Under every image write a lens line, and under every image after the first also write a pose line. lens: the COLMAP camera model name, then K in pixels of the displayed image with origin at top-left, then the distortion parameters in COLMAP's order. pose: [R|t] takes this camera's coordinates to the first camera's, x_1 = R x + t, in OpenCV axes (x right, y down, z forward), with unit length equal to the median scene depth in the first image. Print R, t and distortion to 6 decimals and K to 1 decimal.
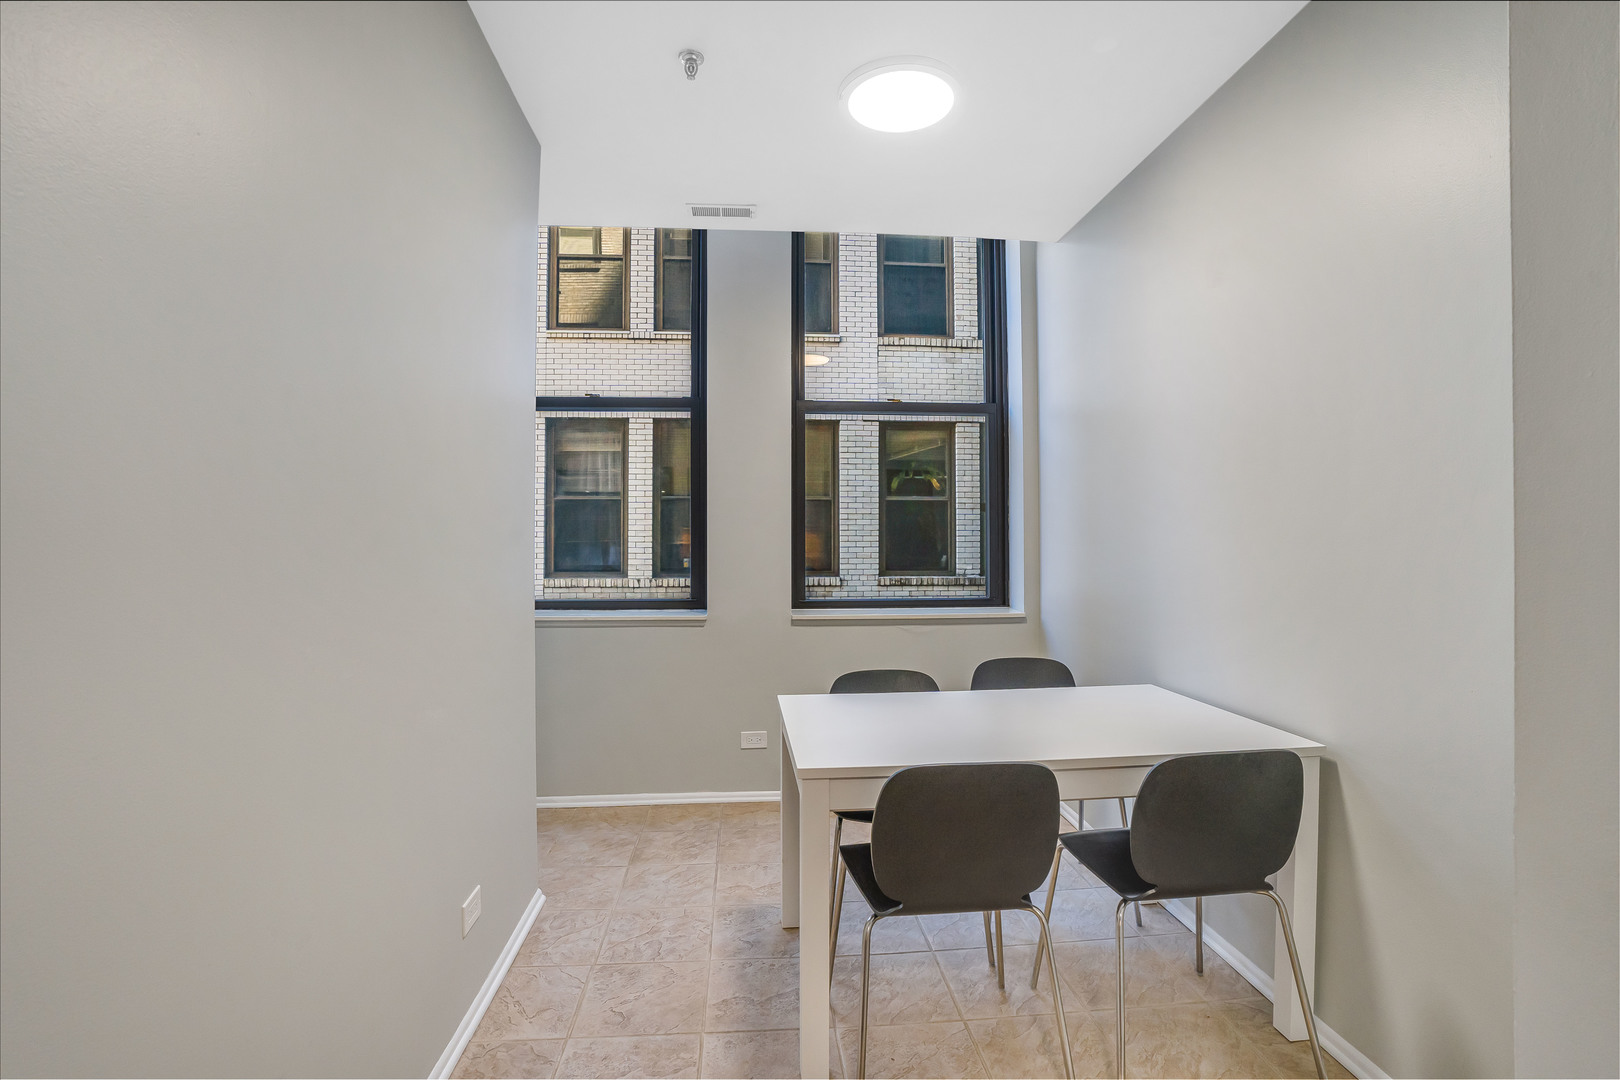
lens RADIAL K [[763.1, 0, 817.4], [0, 763.1, 524.0], [0, 0, 1]] dist [-0.048411, 0.011596]
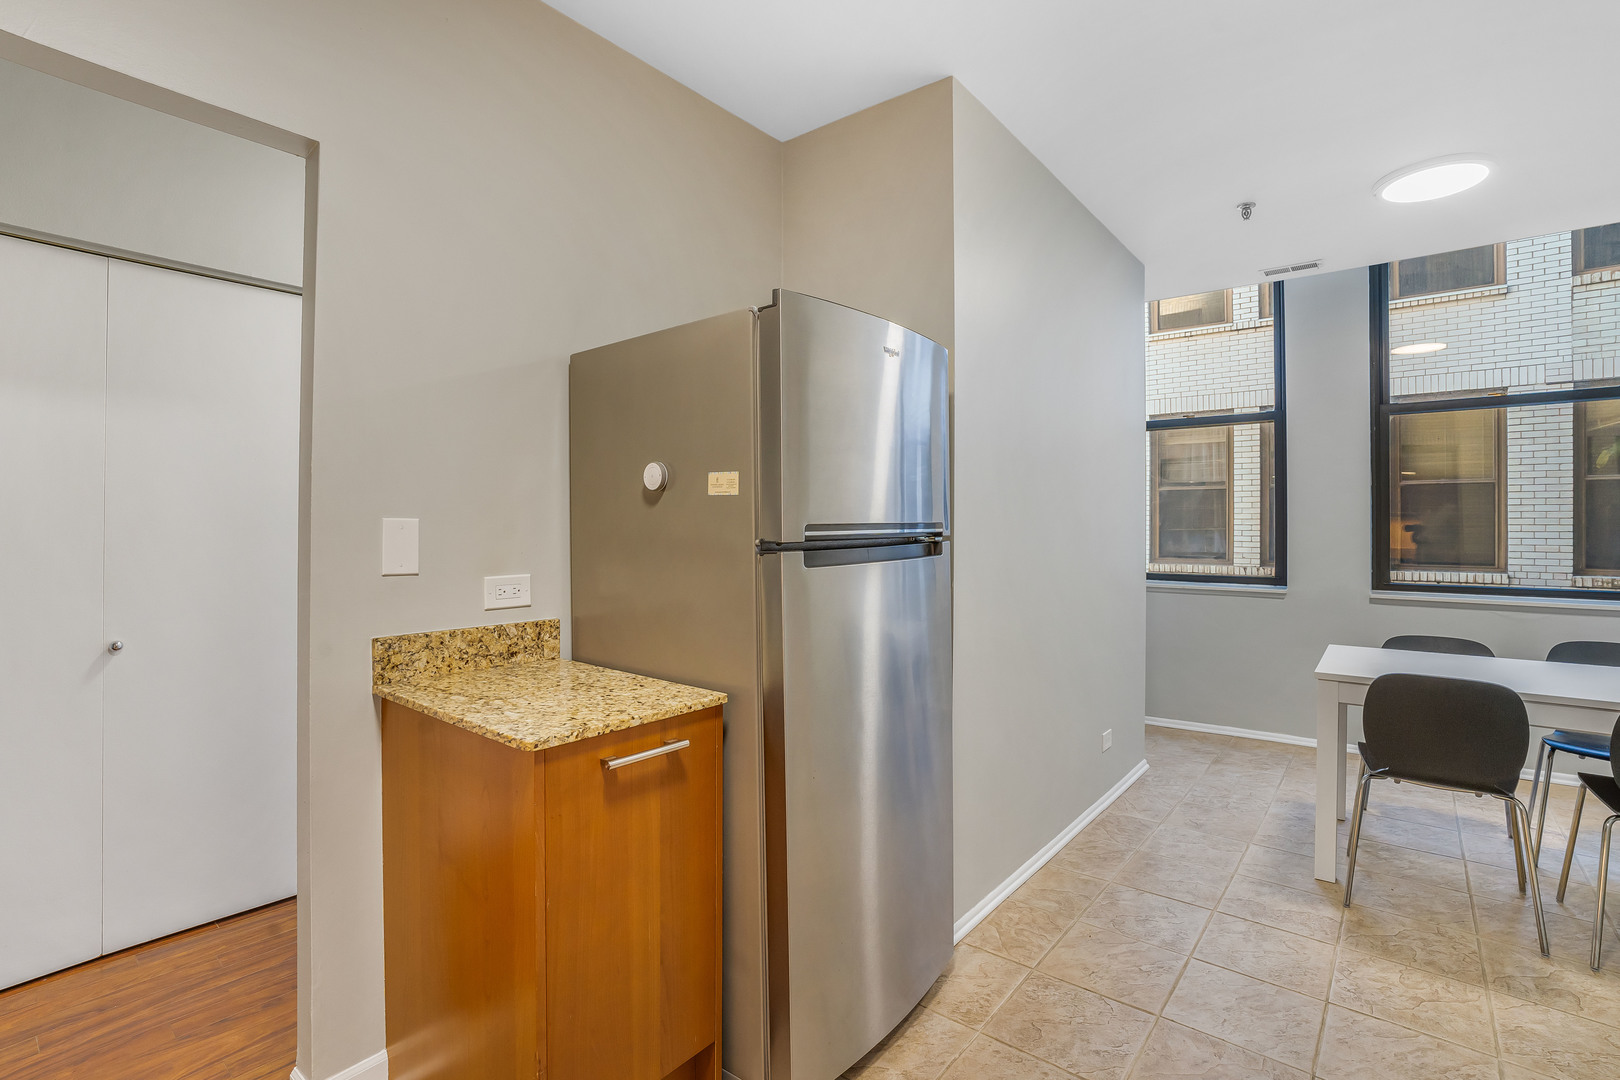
lens RADIAL K [[763.1, 0, 794.8], [0, 763.1, 526.1], [0, 0, 1]] dist [-0.048411, 0.011596]
pose [[0.708697, 0.003730, -0.705503, 0.052785], [0.009831, 0.999837, 0.015162, -0.003533], [0.705445, -0.017681, 0.708544, -0.151062]]
